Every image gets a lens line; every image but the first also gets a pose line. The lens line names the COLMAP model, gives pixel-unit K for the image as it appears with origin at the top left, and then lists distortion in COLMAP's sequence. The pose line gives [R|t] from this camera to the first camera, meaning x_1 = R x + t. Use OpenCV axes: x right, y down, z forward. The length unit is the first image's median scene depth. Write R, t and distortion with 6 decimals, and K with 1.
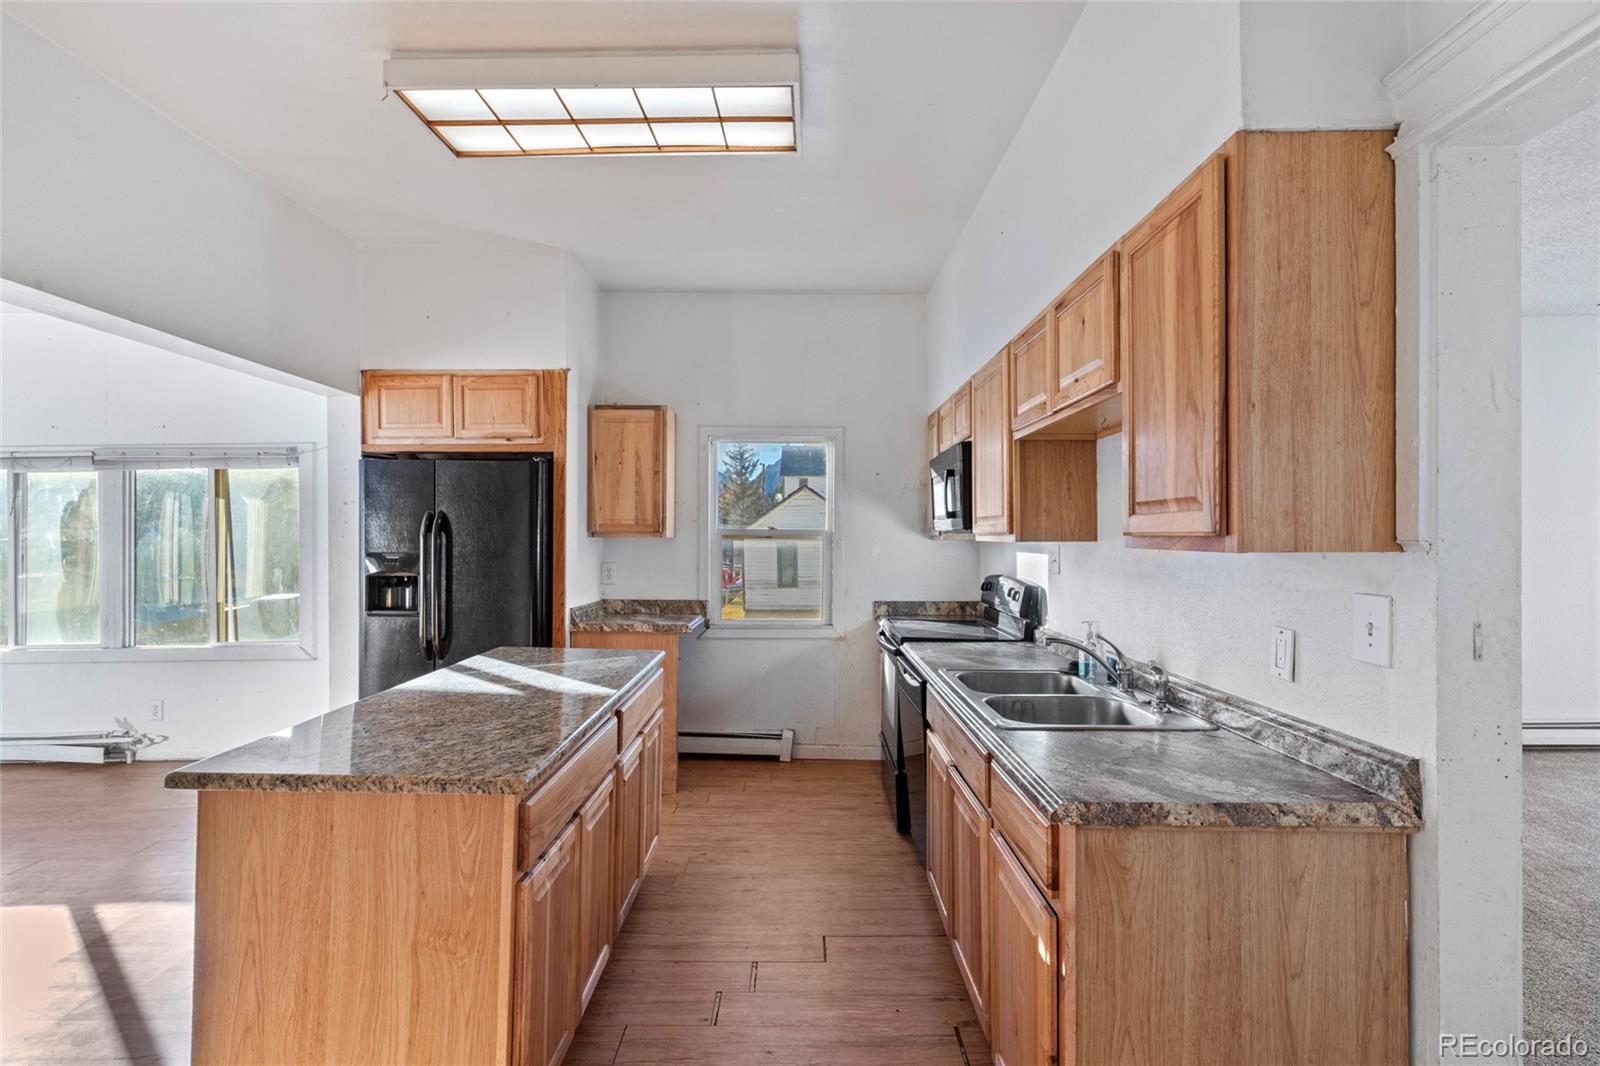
lens RADIAL K [[705.4, 0, 800.0], [0, 705.4, 533.0], [0, 0, 1]] dist [0.000201, 0.000010]
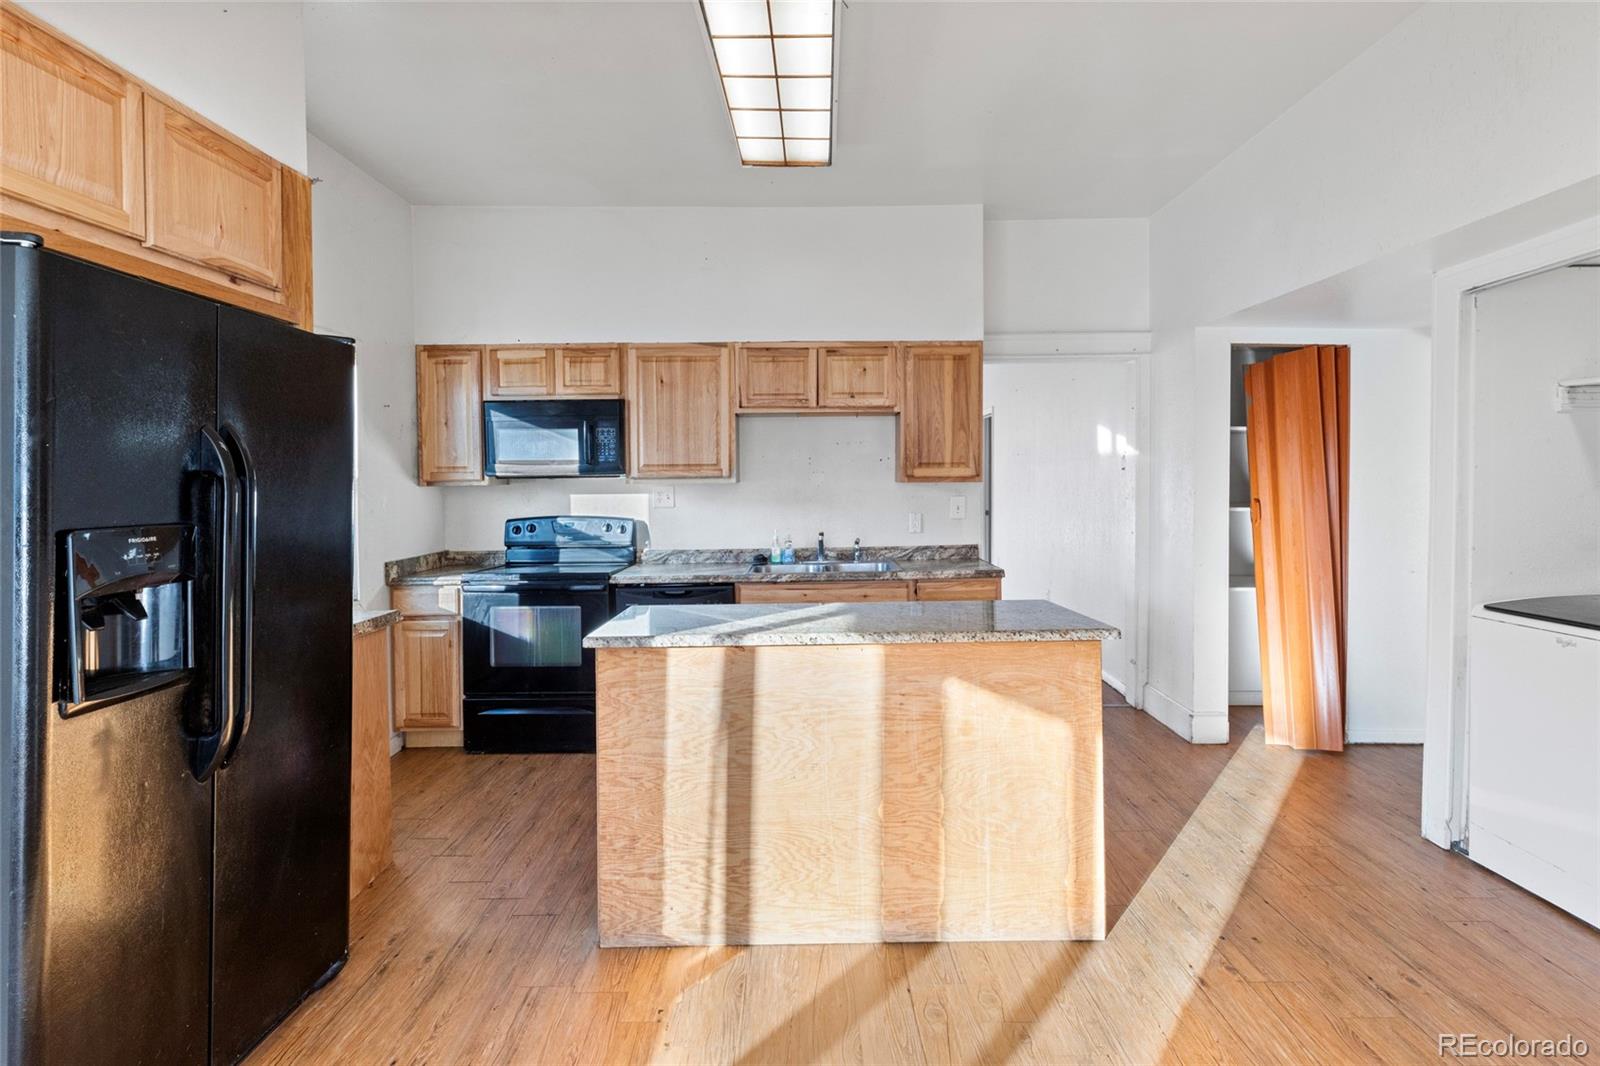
lens RADIAL K [[761.9, 0, 810.0], [0, 761.9, 483.0], [0, 0, 1]] dist [0.000369, 0.000030]
pose [[-0.000777, -0.004748, 0.999988, -0.933299], [0.004222, 0.999980, 0.004751, 0.004033], [-0.999991, 0.004226, -0.000757, 0.615875]]
